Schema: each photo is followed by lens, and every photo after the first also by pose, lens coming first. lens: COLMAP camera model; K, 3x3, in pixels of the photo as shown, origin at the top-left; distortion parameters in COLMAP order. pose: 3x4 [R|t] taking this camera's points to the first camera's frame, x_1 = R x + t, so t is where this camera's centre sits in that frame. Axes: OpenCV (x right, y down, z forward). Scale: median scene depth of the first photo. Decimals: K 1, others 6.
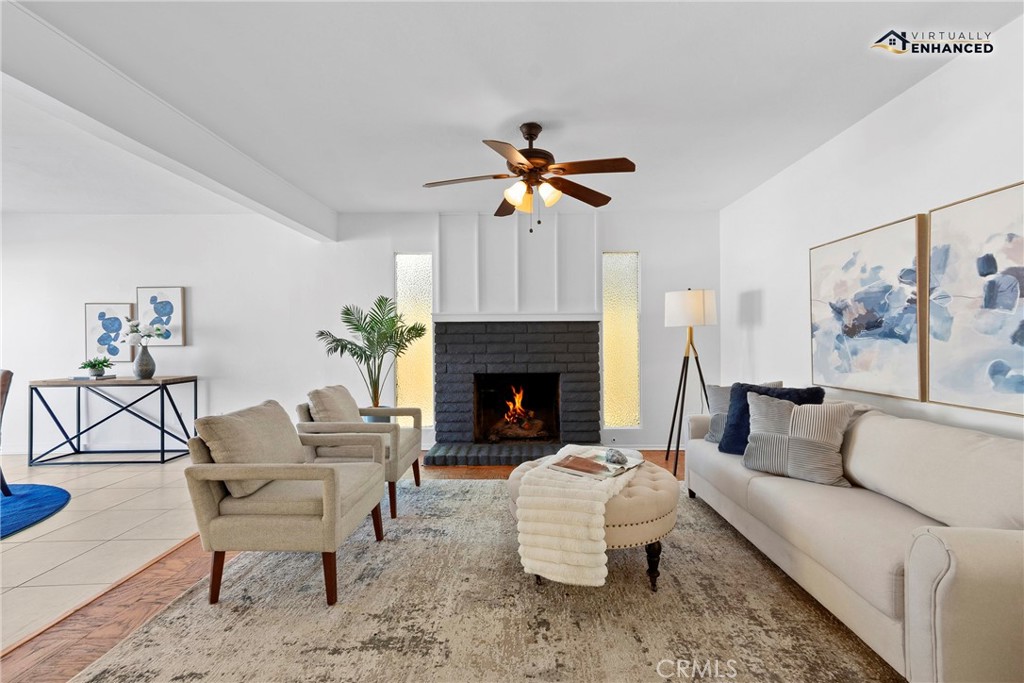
lens RADIAL K [[455.6, 0, 514.7], [0, 455.6, 338.1], [0, 0, 1]] dist [-0.013042, 0.023217]
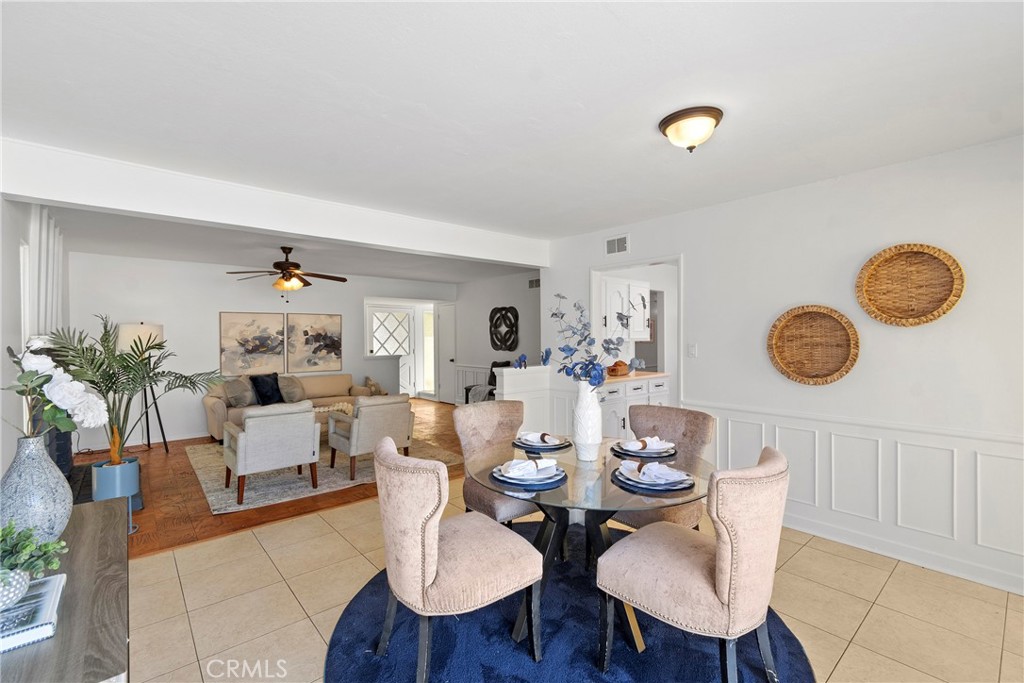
lens RADIAL K [[437.8, 0, 512.0], [0, 437.8, 341.5], [0, 0, 1]] dist [0.014208, -0.000034]
pose [[-0.664274, 0.001035, 0.747488, -1.894652], [0.010287, 0.999917, 0.007757, -0.068993], [-0.747418, 0.012842, -0.664230, 1.457455]]
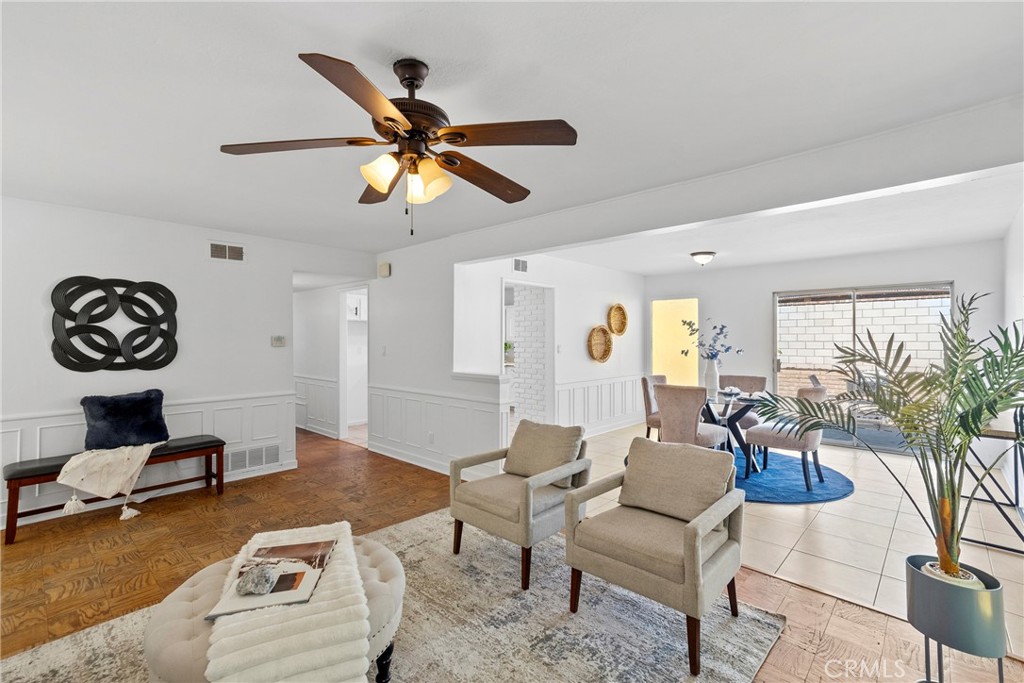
lens RADIAL K [[453.1, 0, 517.7], [0, 453.1, 335.8], [0, 0, 1]] dist [0.000482, -0.000097]
pose [[-0.664626, 0.001317, -0.747175, 0.392256], [0.004970, 0.999984, -0.002658, -0.084648], [0.747160, -0.005480, -0.664622, 1.466287]]
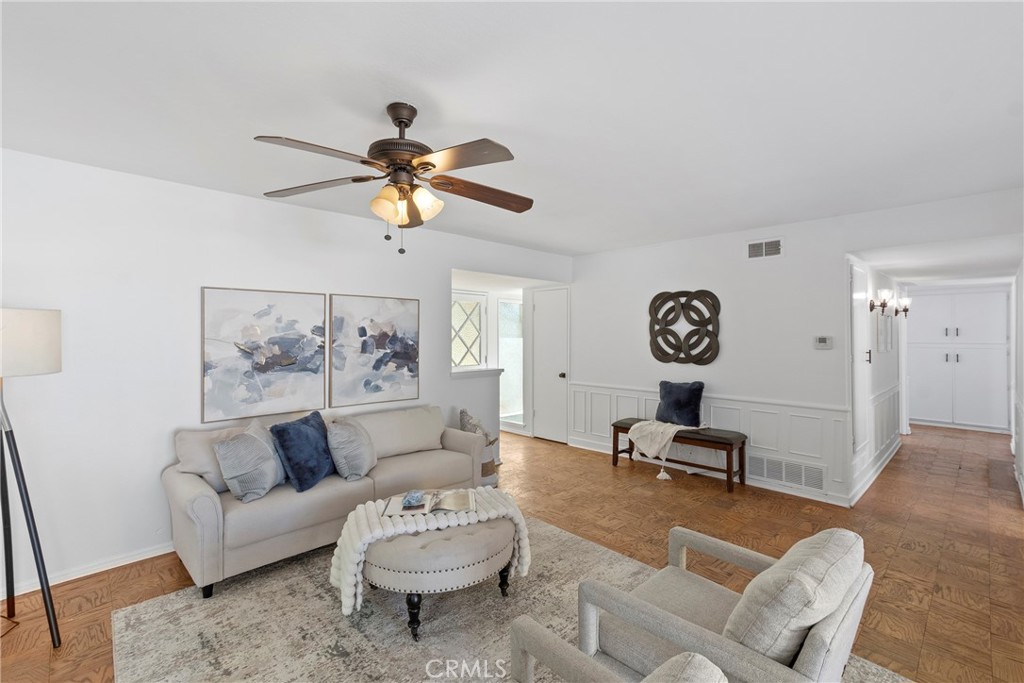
lens RADIAL K [[453.1, 0, 517.7], [0, 453.1, 335.8], [0, 0, 1]] dist [0.000482, -0.000097]
pose [[-0.710358, 0.001778, 0.703839, -0.581107], [0.001894, 0.999998, -0.000615, -0.094946], [-0.703838, 0.000896, -0.710360, 1.324567]]
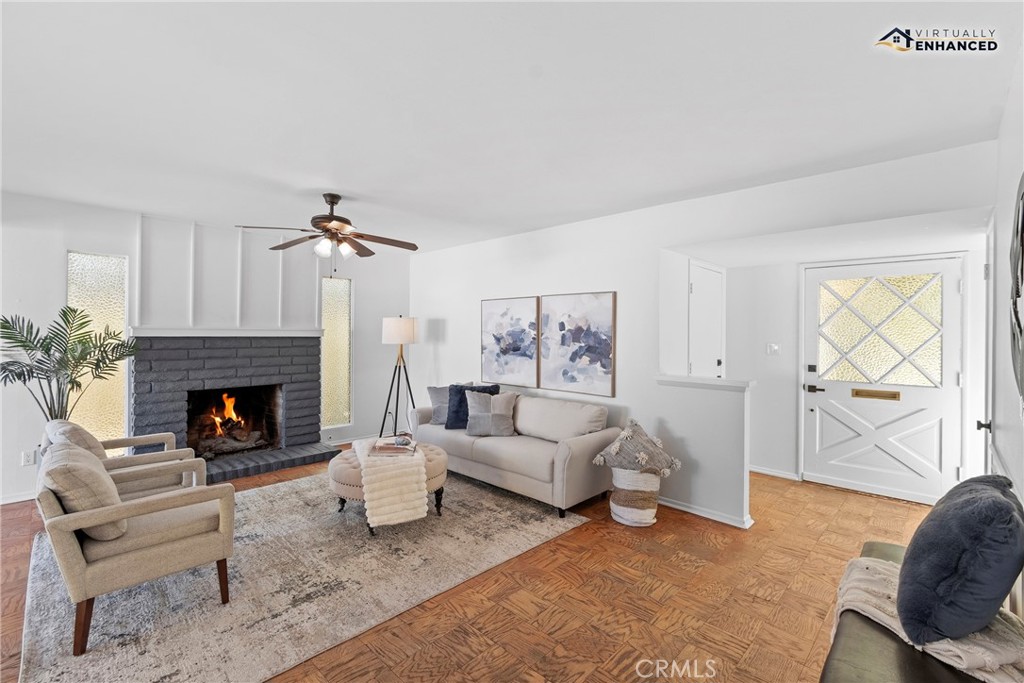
lens RADIAL K [[453.0, 0, 516.4], [0, 453.0, 328.8], [0, 0, 1]] dist [0.001185, -0.000374]
pose [[0.675417, 0.018647, 0.737200, -0.526029], [-0.013665, 0.999825, -0.012771, -0.078803], [-0.737309, -0.001448, 0.675554, -0.231223]]
